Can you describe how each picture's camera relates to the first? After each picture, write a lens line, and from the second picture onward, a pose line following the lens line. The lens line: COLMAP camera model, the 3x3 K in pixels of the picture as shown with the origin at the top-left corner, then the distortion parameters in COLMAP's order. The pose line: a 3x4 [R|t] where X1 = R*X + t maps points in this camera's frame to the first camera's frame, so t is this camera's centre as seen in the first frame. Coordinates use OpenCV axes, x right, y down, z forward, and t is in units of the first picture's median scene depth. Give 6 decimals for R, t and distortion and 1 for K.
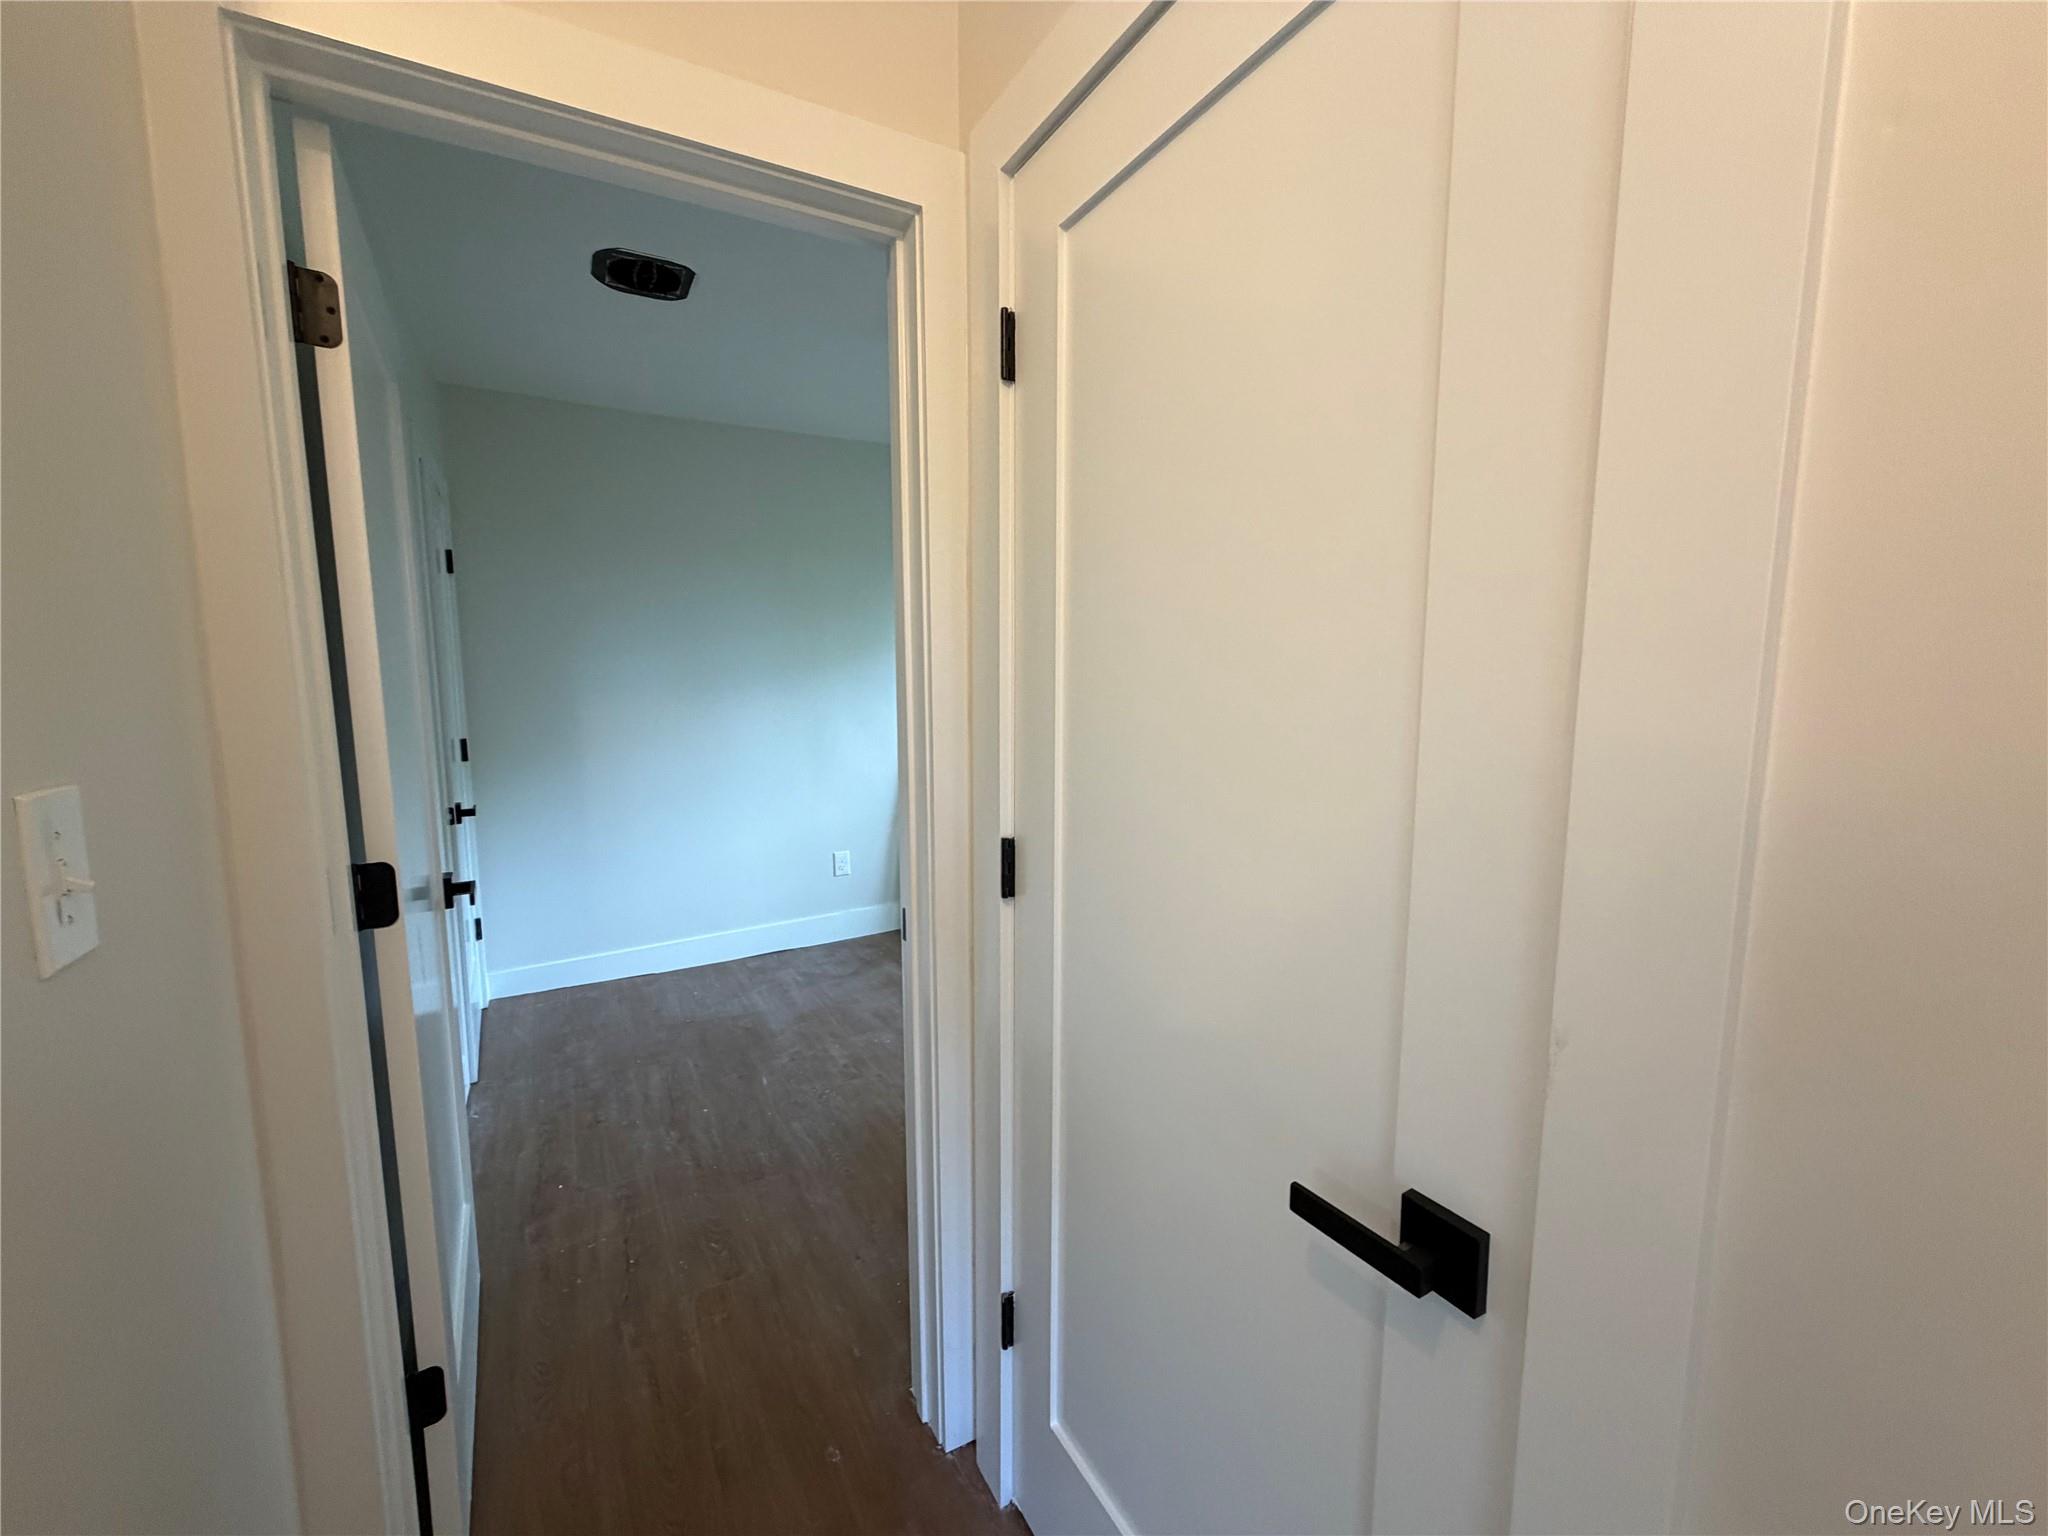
lens RADIAL K [[814.5, 0, 1020.9], [0, 814.5, 766.1], [0, 0, 1]] dist [-0.001696, -0.000103]
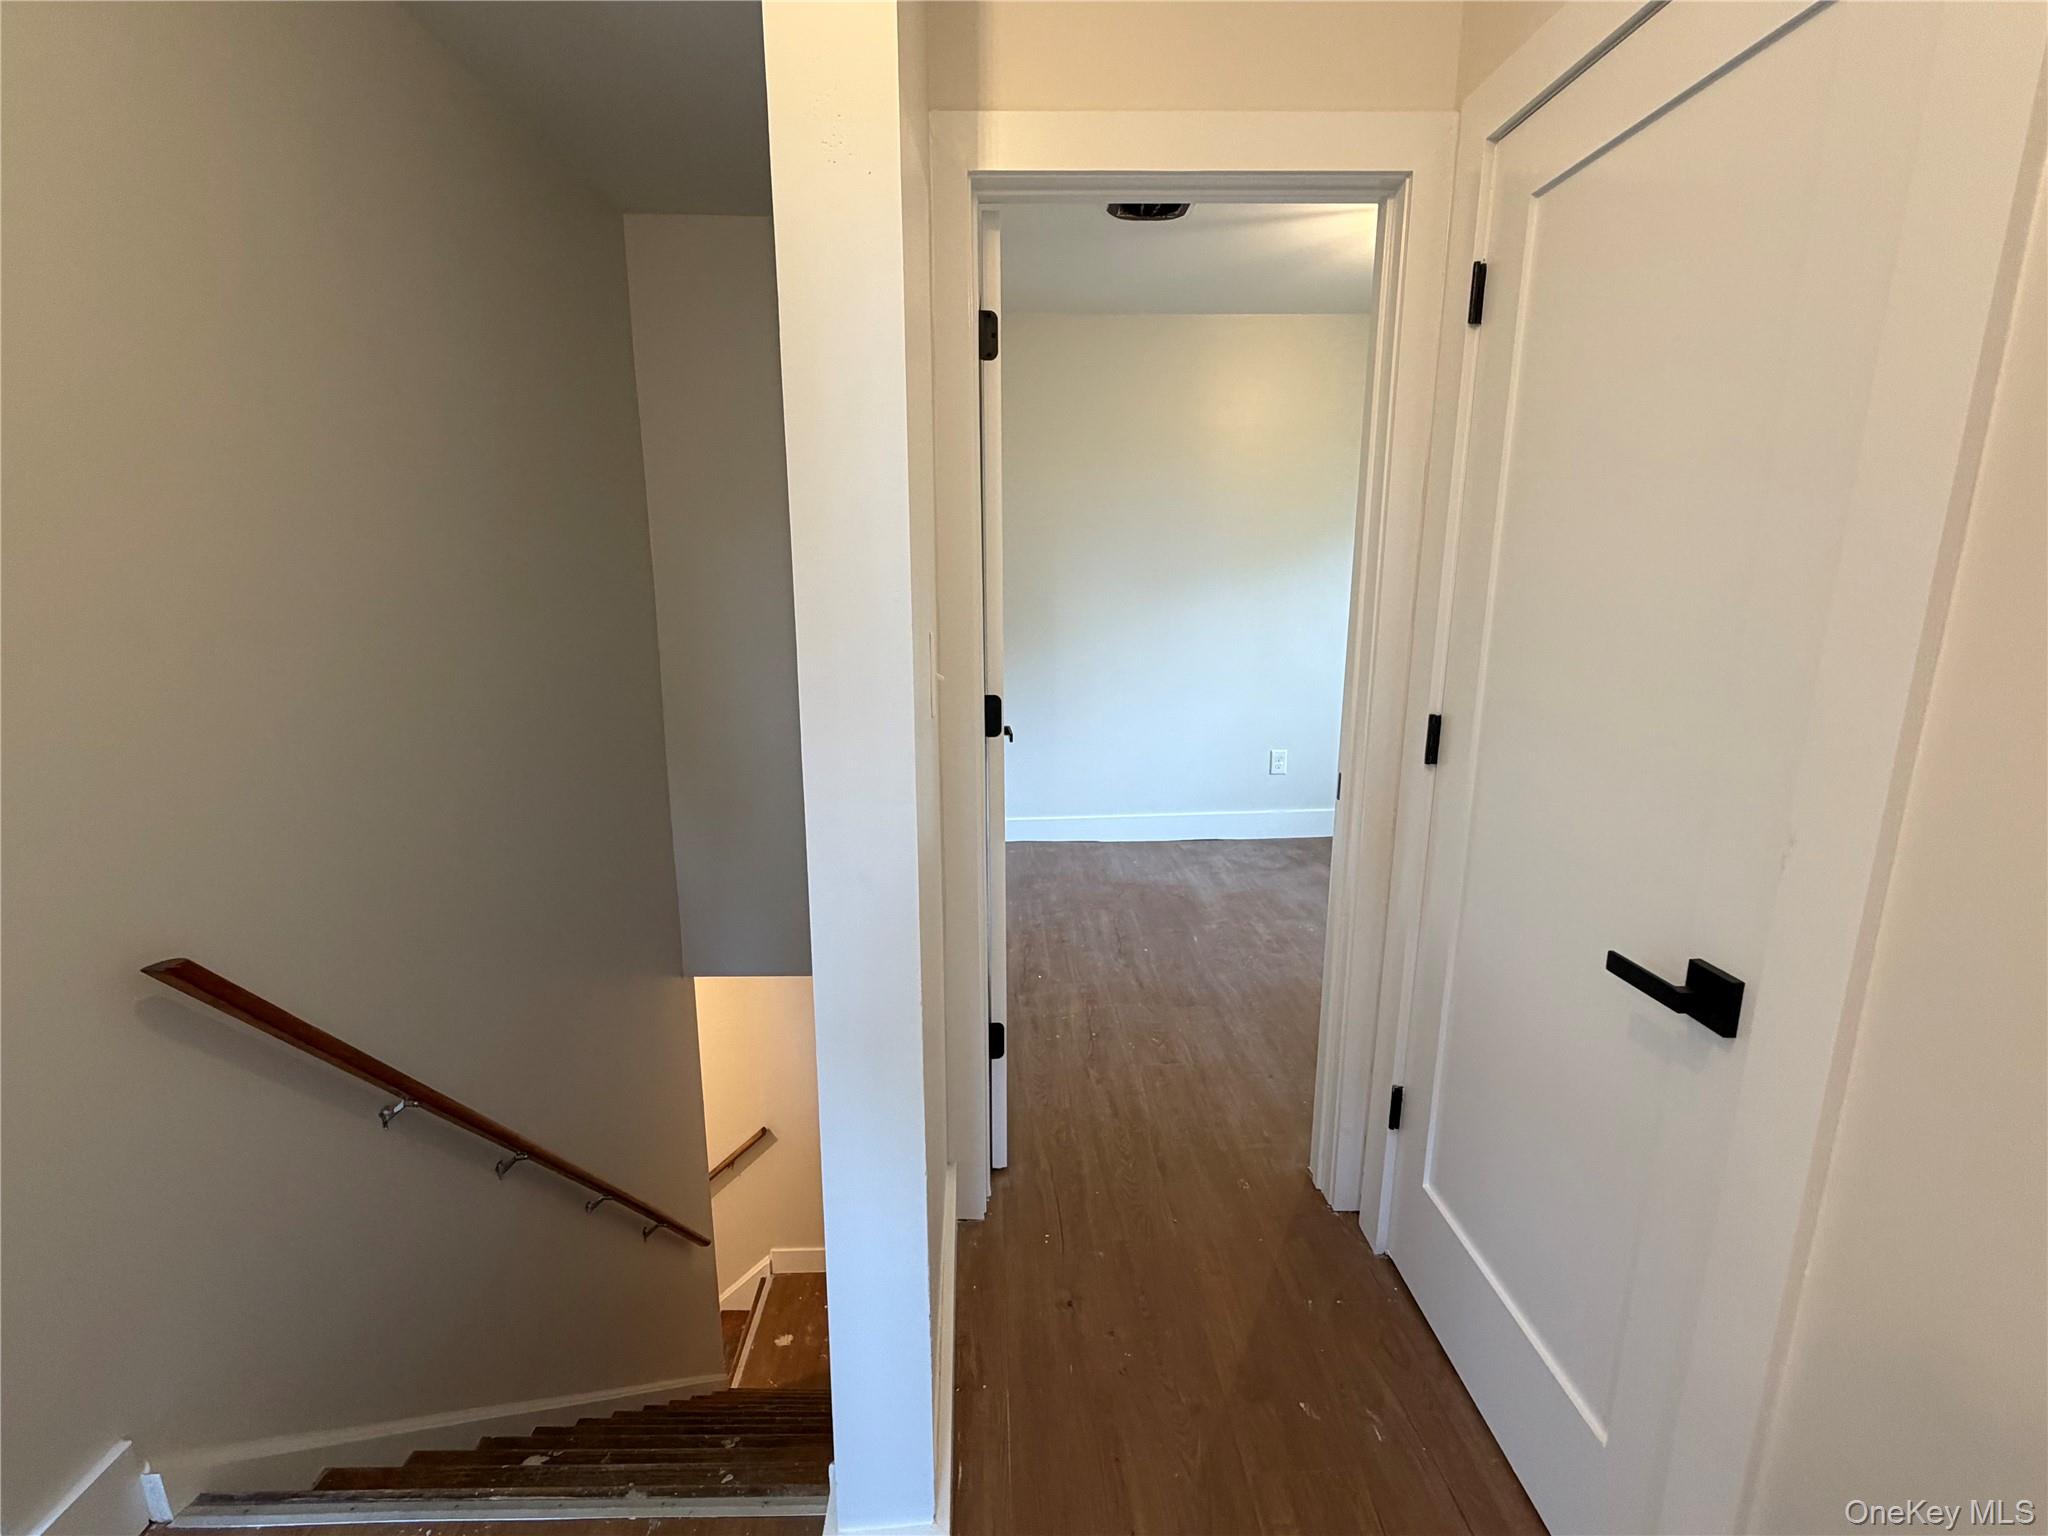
lens RADIAL K [[934.4, 0, 1024.9], [0, 934.4, 763.2], [0, 0, 1]] dist [-0.001935, -0.000008]
pose [[0.884771, 0.102134, -0.454697, 0.035001], [-0.056770, 0.992044, 0.112367, 0.016853], [0.462555, -0.073606, 0.883530, -0.216092]]
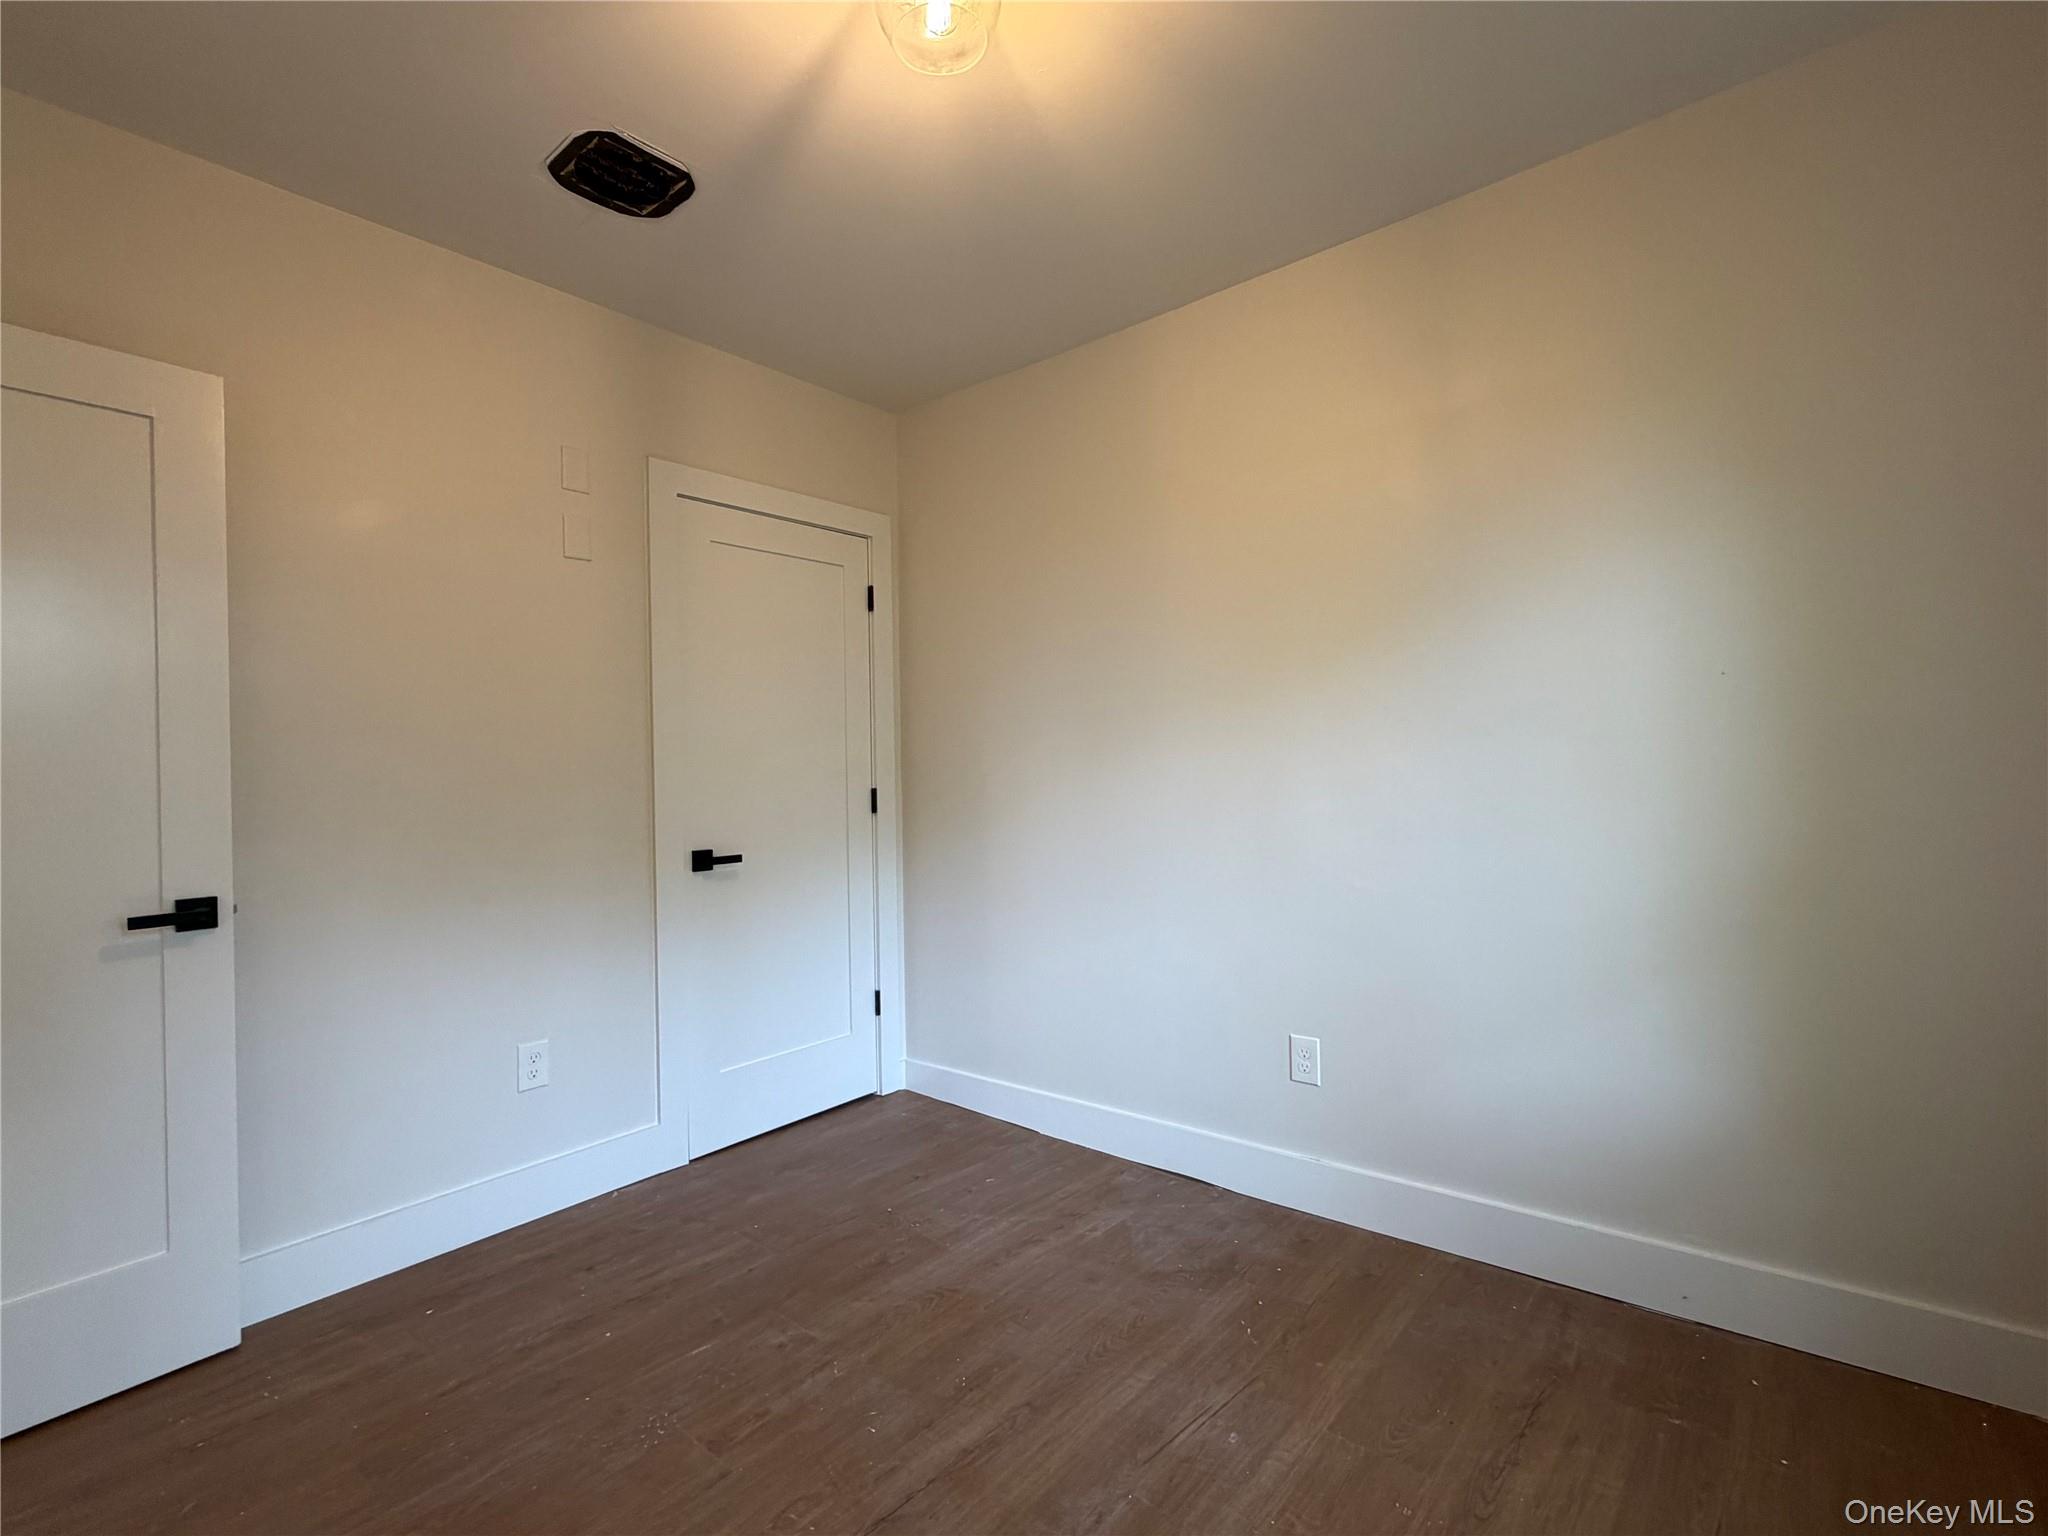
lens RADIAL K [[934.4, 0, 1024.9], [0, 934.4, 763.2], [0, 0, 1]] dist [-0.001935, -0.000008]
pose [[0.345461, -0.004379, -0.938423, 0.410792], [-0.091454, 0.995072, -0.038310, -0.041598], [0.933966, 0.099057, 0.343358, 0.917452]]
